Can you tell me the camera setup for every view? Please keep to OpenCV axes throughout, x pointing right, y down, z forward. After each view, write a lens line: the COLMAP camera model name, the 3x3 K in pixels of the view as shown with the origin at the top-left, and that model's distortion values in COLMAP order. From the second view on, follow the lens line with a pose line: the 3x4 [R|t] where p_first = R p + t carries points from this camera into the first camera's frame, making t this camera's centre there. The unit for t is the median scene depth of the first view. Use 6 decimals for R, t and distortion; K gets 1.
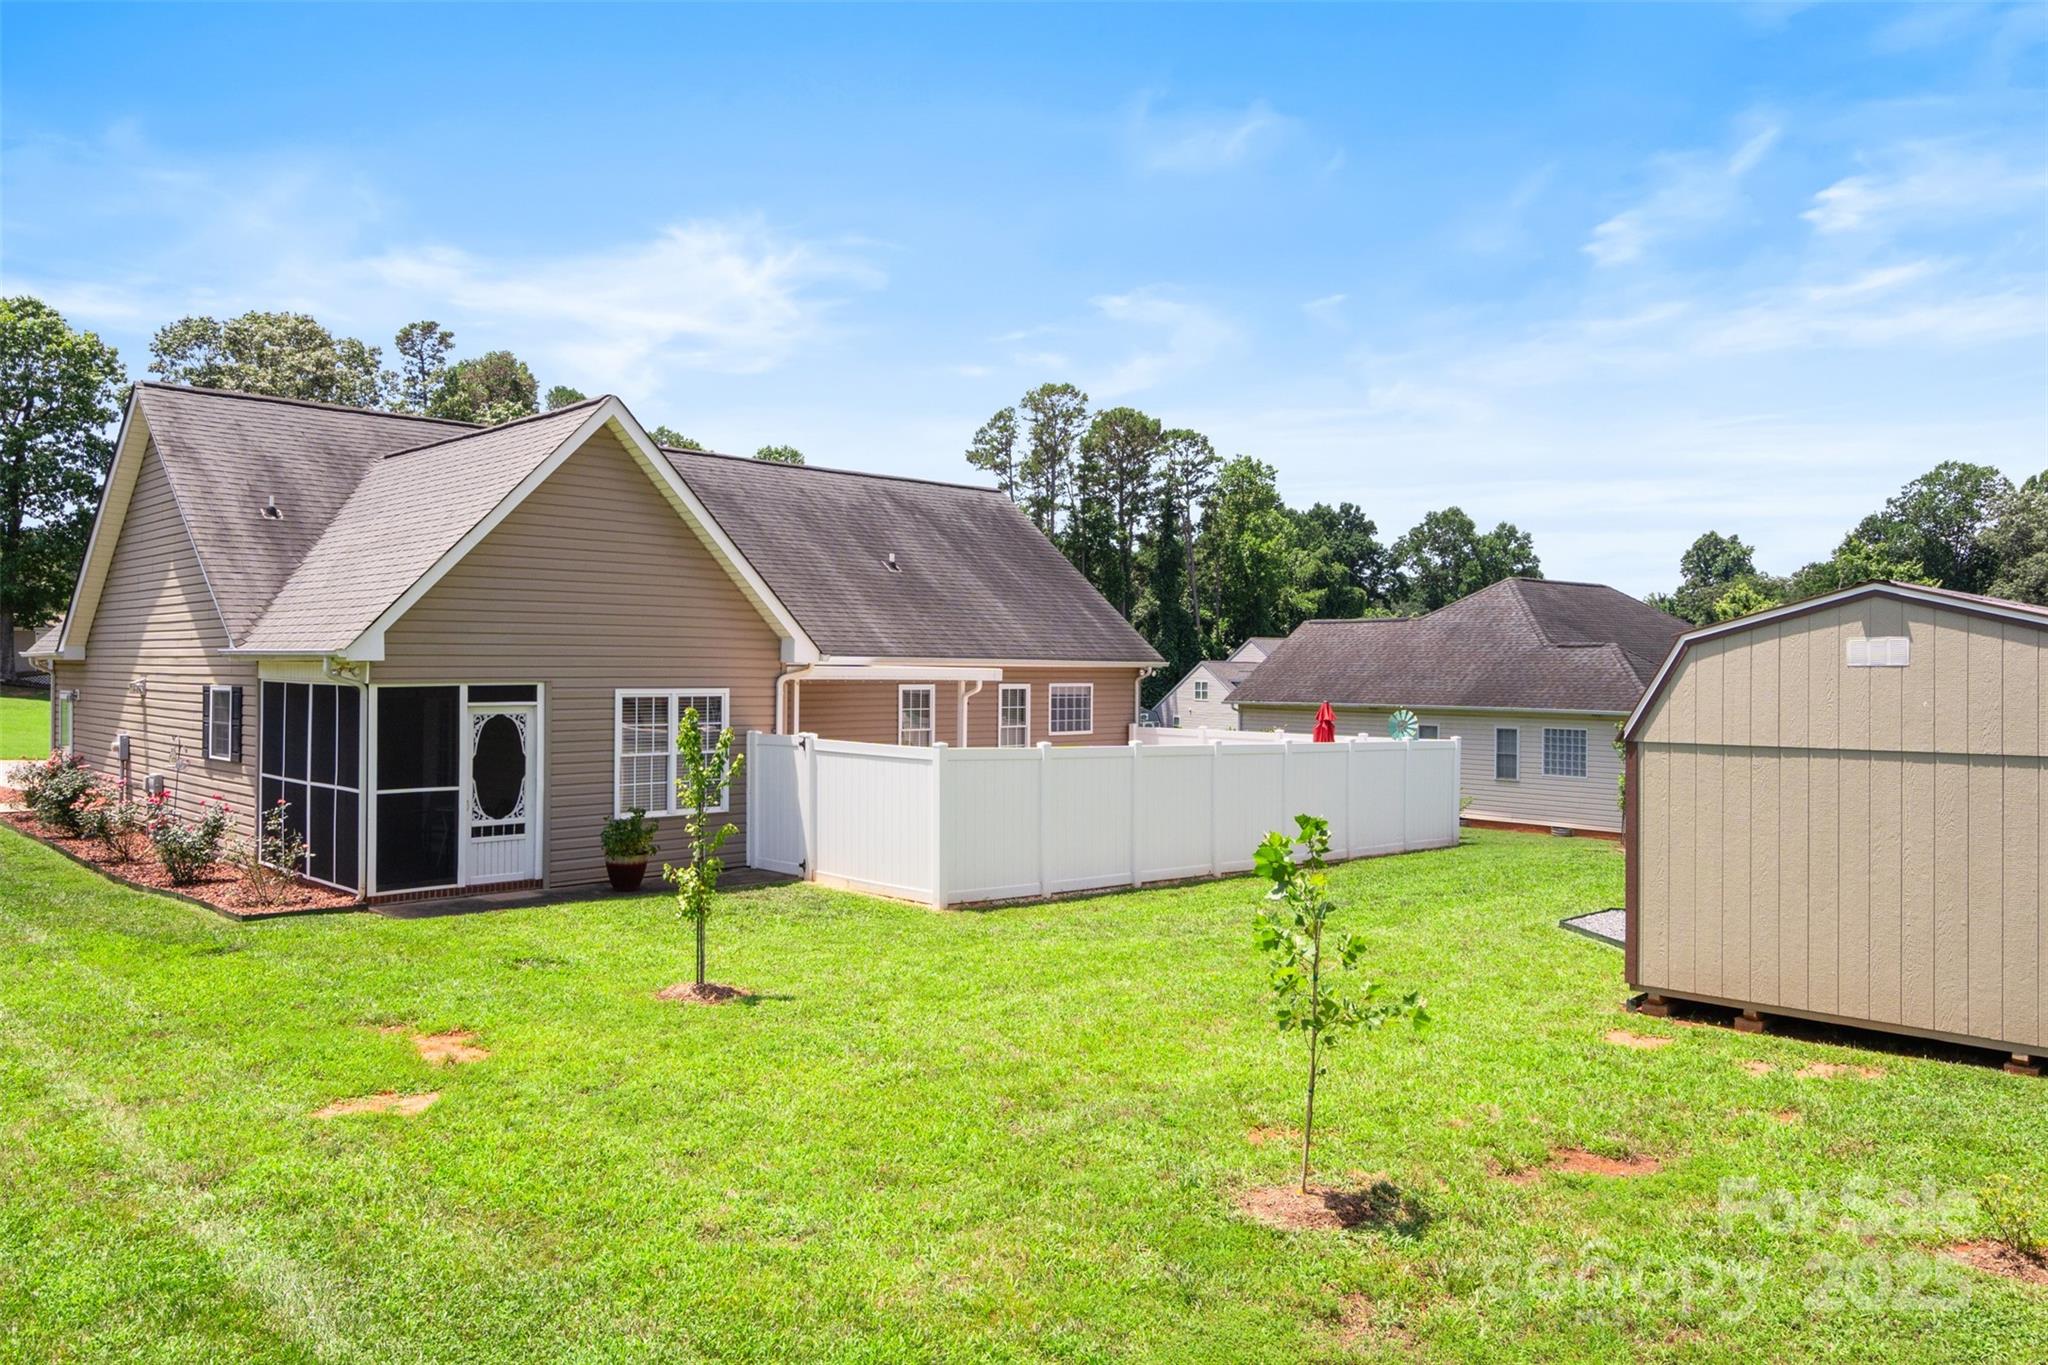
lens RADIAL K [[1455.3, 0, 1024.5], [0, 1455.3, 670.7], [0, 0, 1]] dist [-0.003073, -0.002468]
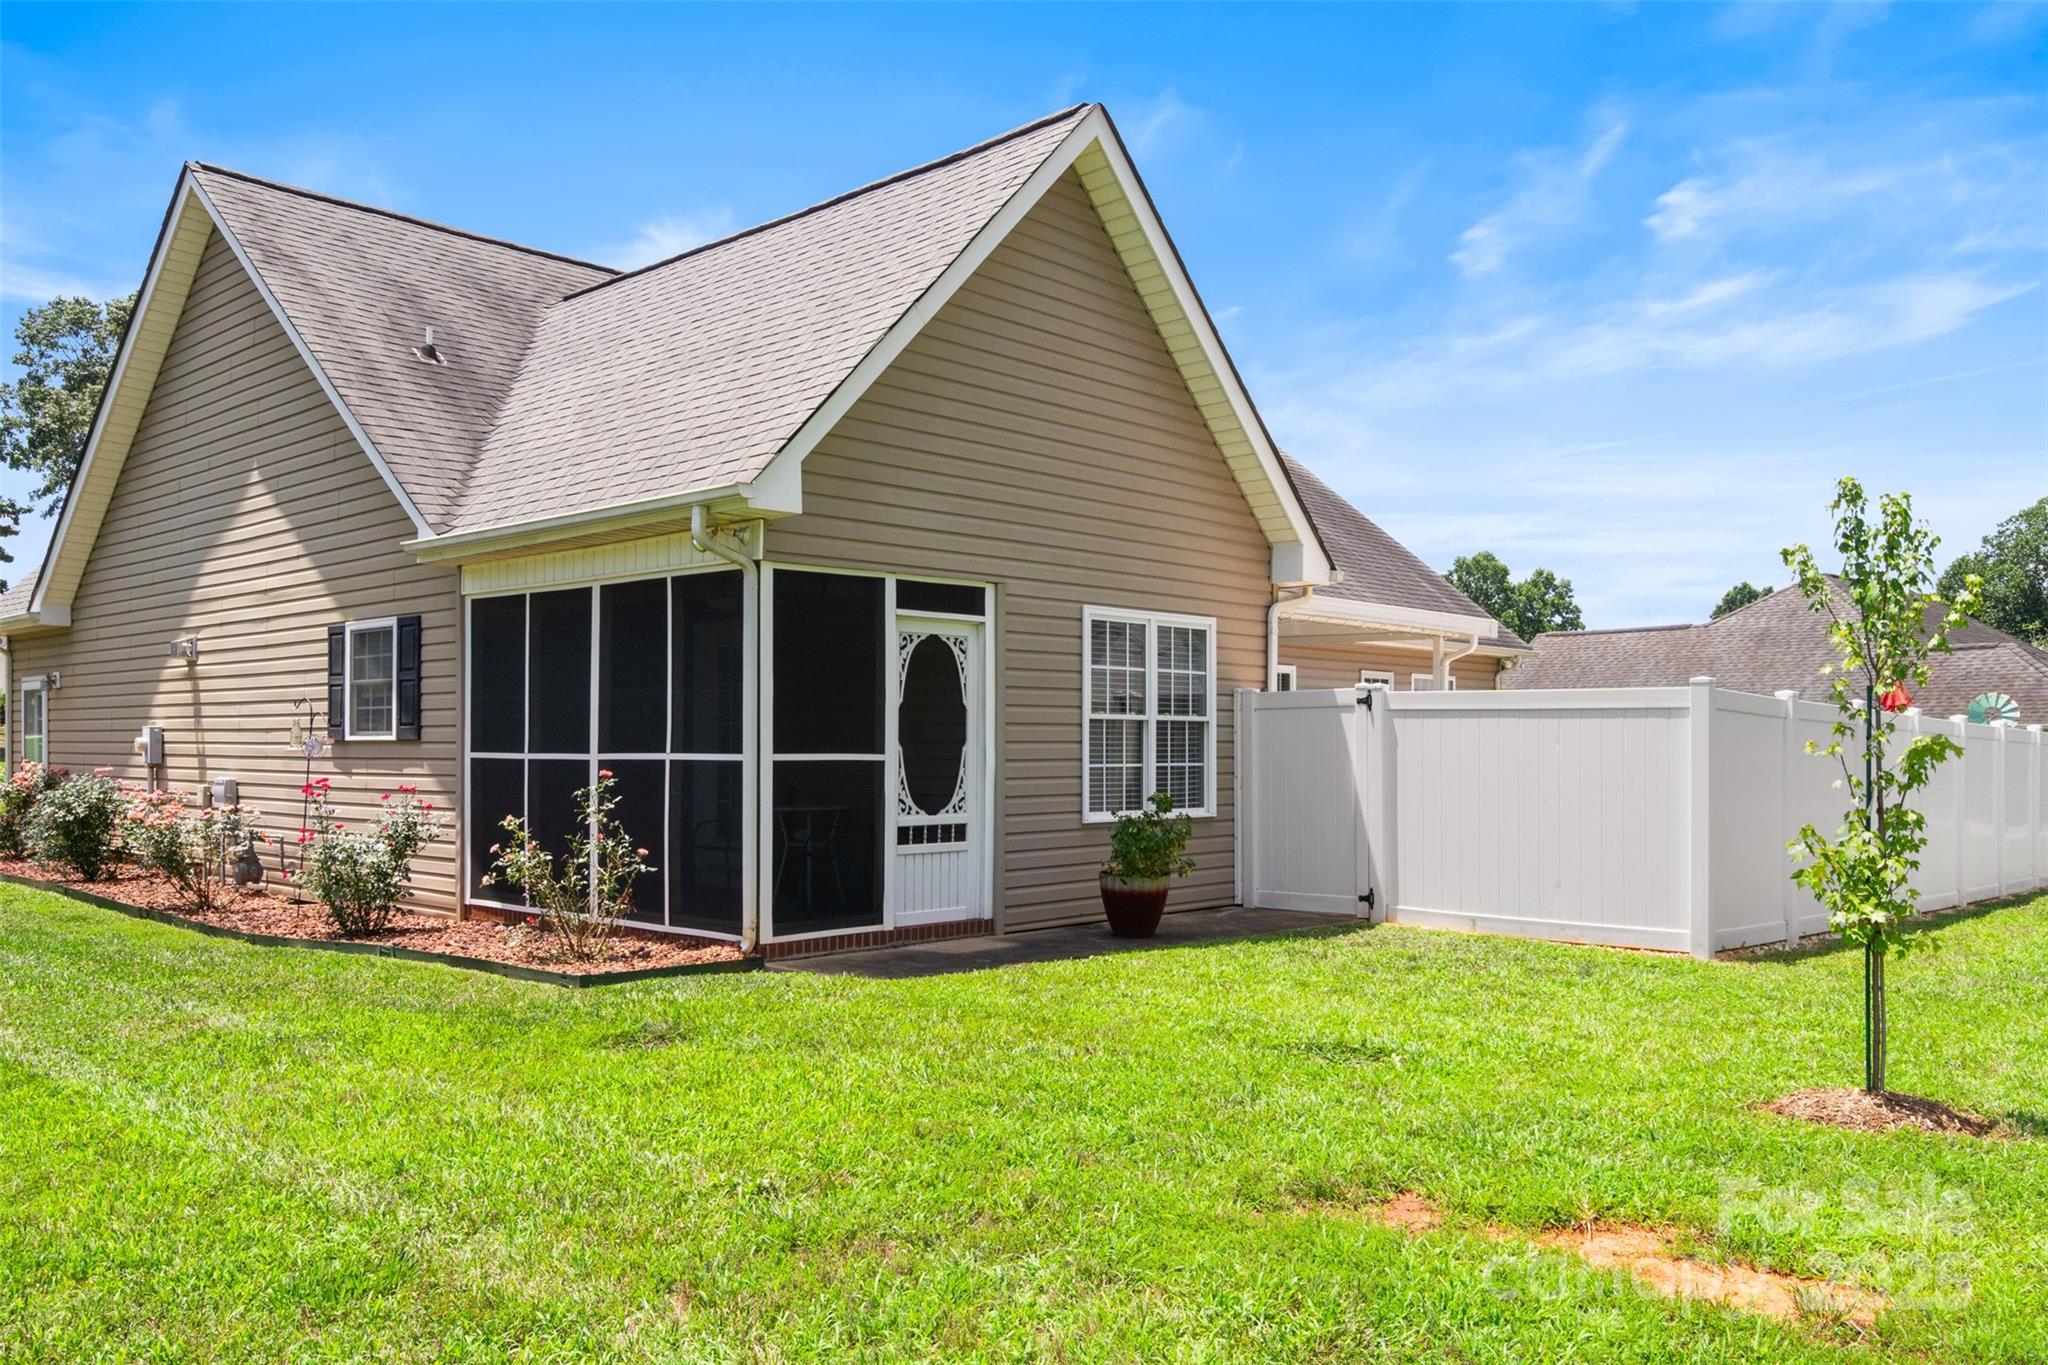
lens RADIAL K [[1586.1, 0, 1021.9], [0, 1586.1, 754.6], [0, 0, 1]] dist [0.002122, 0.000279]
pose [[0.998981, -0.005597, 0.044778, -0.331544], [0.005449, 0.999979, 0.003434, 0.071150], [-0.044796, -0.003187, 0.998991, 0.341861]]
